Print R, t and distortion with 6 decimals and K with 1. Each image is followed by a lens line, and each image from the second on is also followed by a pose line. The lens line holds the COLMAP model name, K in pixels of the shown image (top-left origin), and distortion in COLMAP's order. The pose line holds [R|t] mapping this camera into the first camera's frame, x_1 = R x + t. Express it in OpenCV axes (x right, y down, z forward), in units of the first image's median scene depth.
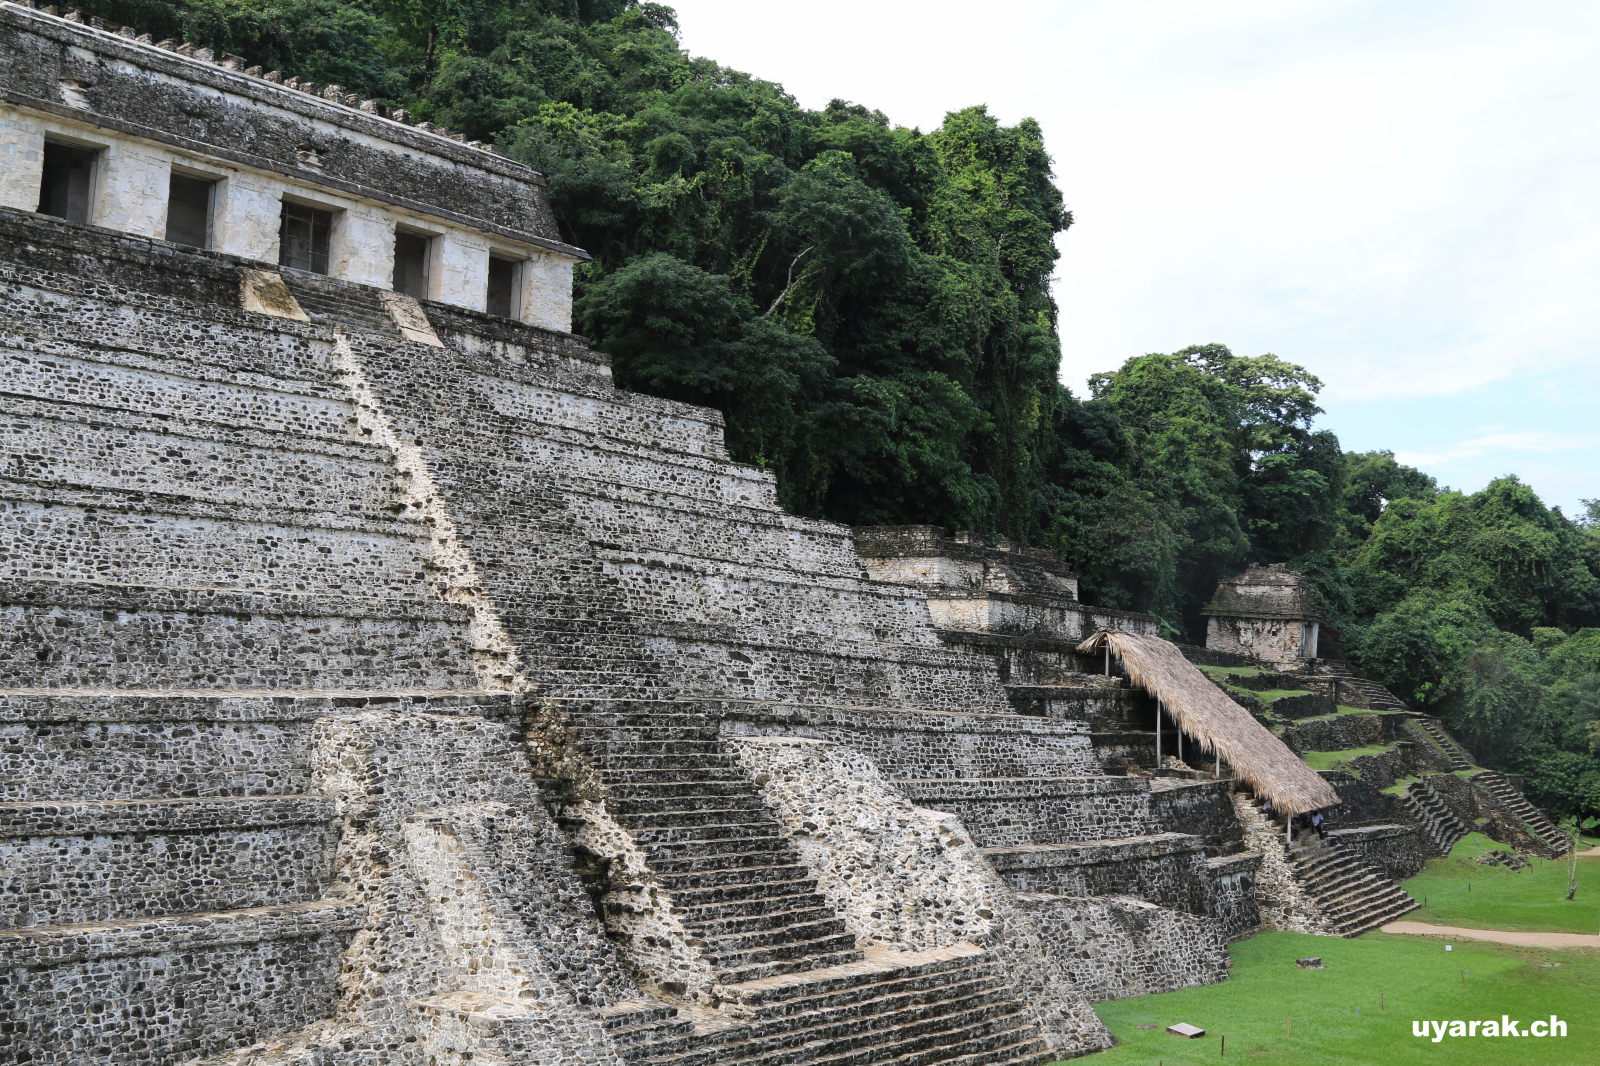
lens RADIAL K [[1760.6, 0, 798.3], [0, 1760.6, 534.0], [0, 0, 1]] dist [-0.119297, 0.000000]
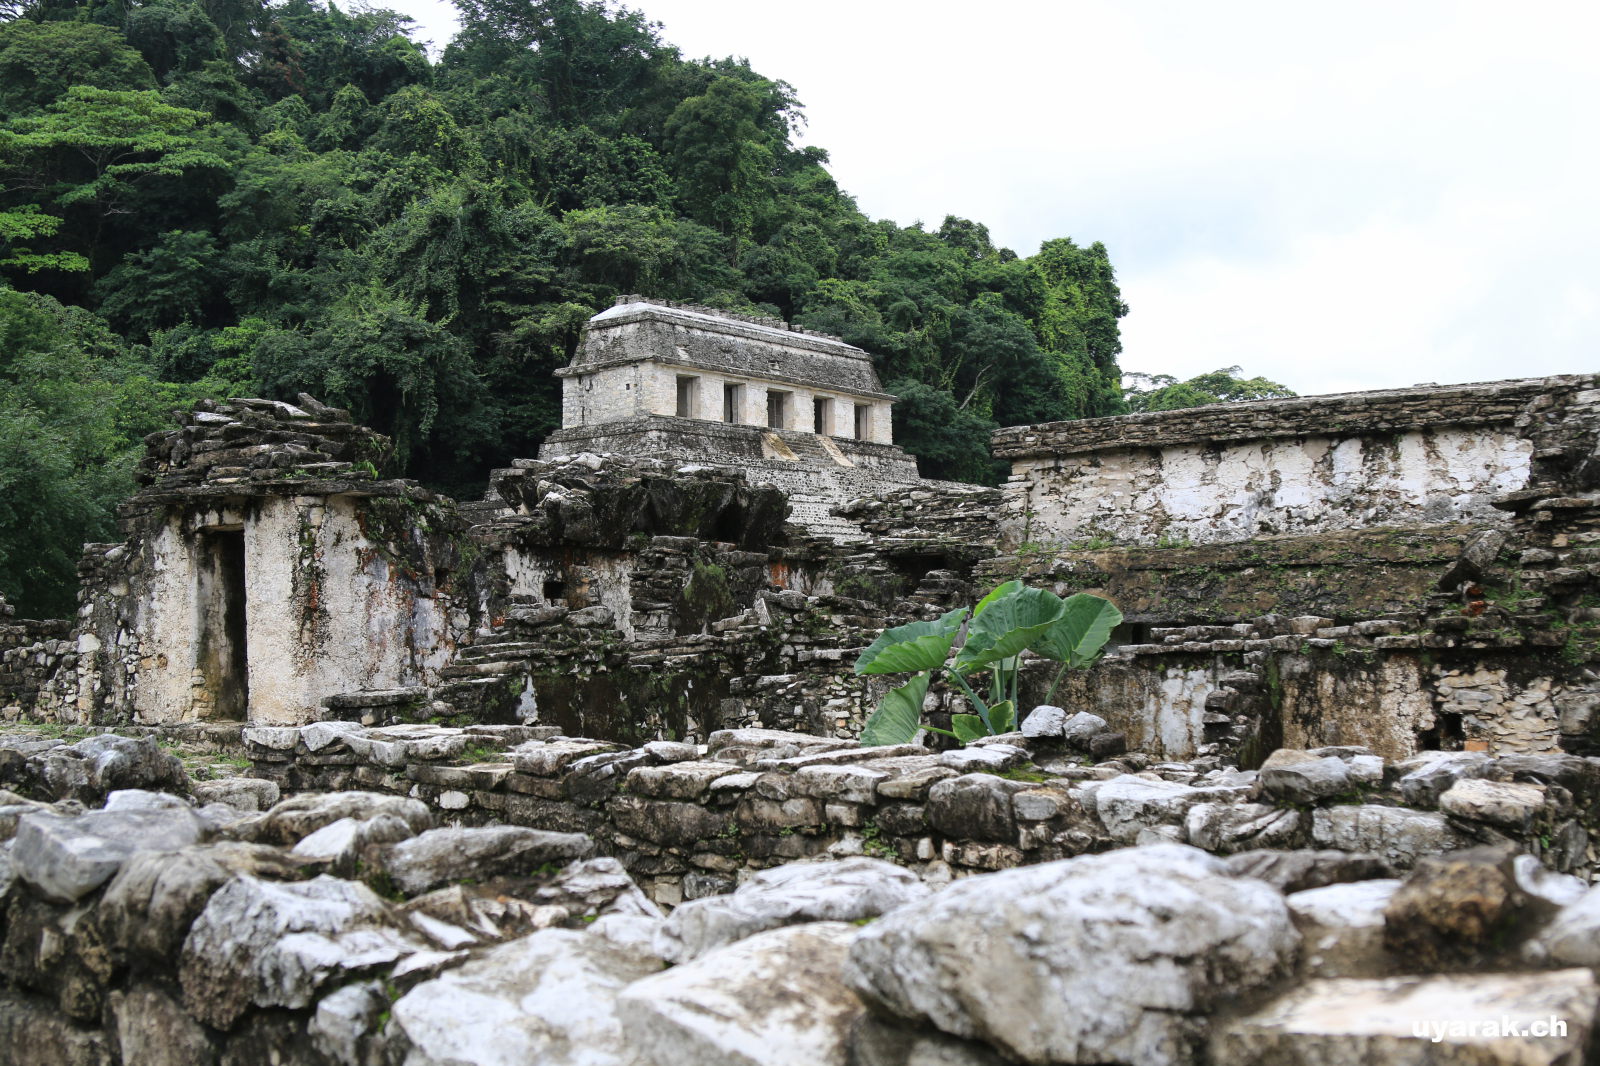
lens RADIAL K [[1760.6, 0, 801.1], [0, 1760.6, 532.3], [0, 0, 1]] dist [-0.119297, 0.000000]
pose [[0.999021, -0.041175, 0.016186, -0.183280], [0.040699, 0.998759, 0.028697, -0.057073], [-0.017347, -0.028011, 0.999457, -0.573797]]
